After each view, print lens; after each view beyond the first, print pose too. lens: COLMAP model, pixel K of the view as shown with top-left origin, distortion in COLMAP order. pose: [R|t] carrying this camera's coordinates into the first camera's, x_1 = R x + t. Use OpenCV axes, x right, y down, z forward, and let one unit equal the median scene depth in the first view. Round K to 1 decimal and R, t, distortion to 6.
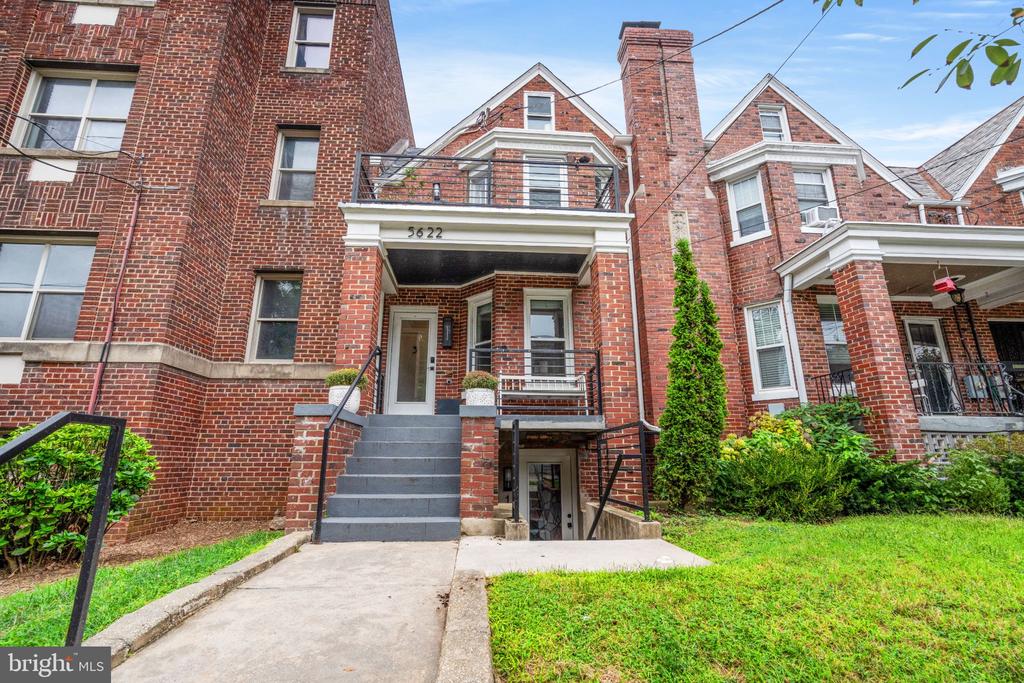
lens RADIAL K [[464.7, 0, 504.9], [0, 464.7, 340.7], [0, 0, 1]] dist [-0.007349, 0.003580]
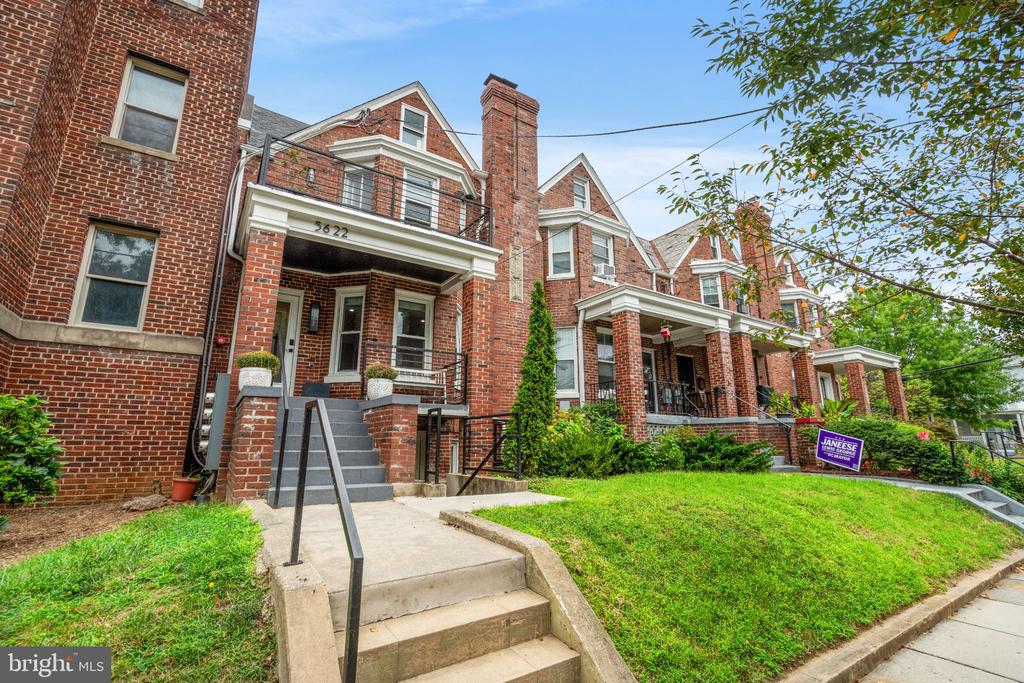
lens RADIAL K [[464.7, 0, 513.1], [0, 464.7, 340.2], [0, 0, 1]] dist [-0.007349, 0.003580]
pose [[0.868117, 0.110009, 0.484016, -0.262609], [-0.125238, 0.992126, -0.000872, -0.026417], [-0.480301, -0.059861, 0.875059, -0.140585]]
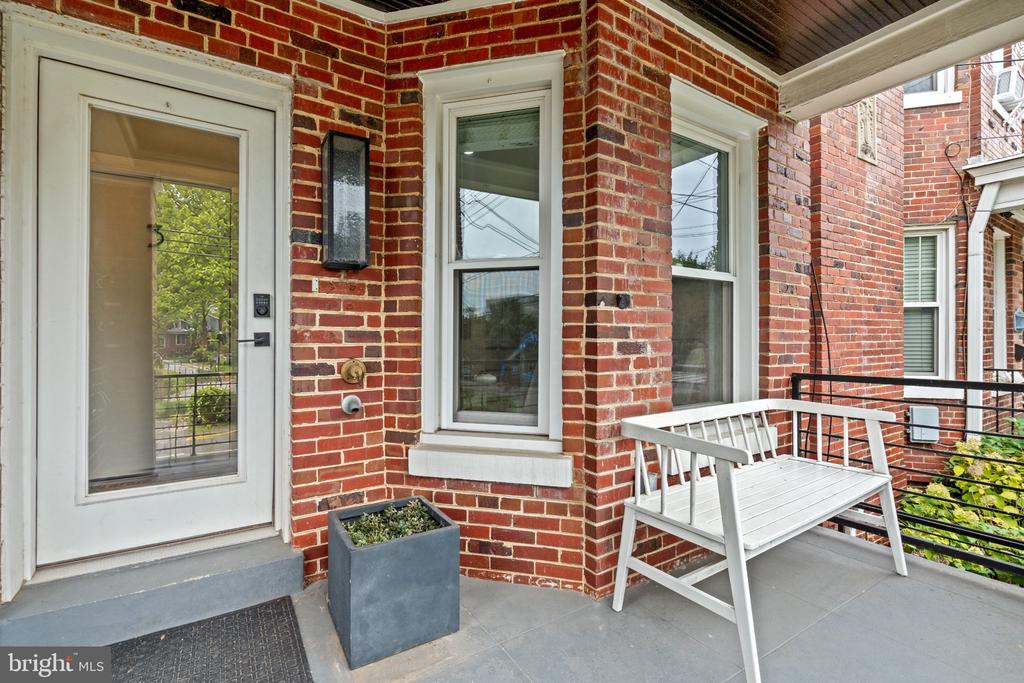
lens RADIAL K [[464.7, 0, 510.7], [0, 464.7, 337.4], [0, 0, 1]] dist [-0.007349, 0.003580]
pose [[0.875526, 0.001160, 0.483170, -0.184025], [-0.123197, 0.967481, 0.220915, -0.015936], [-0.467202, -0.252942, 0.847197, 0.833289]]
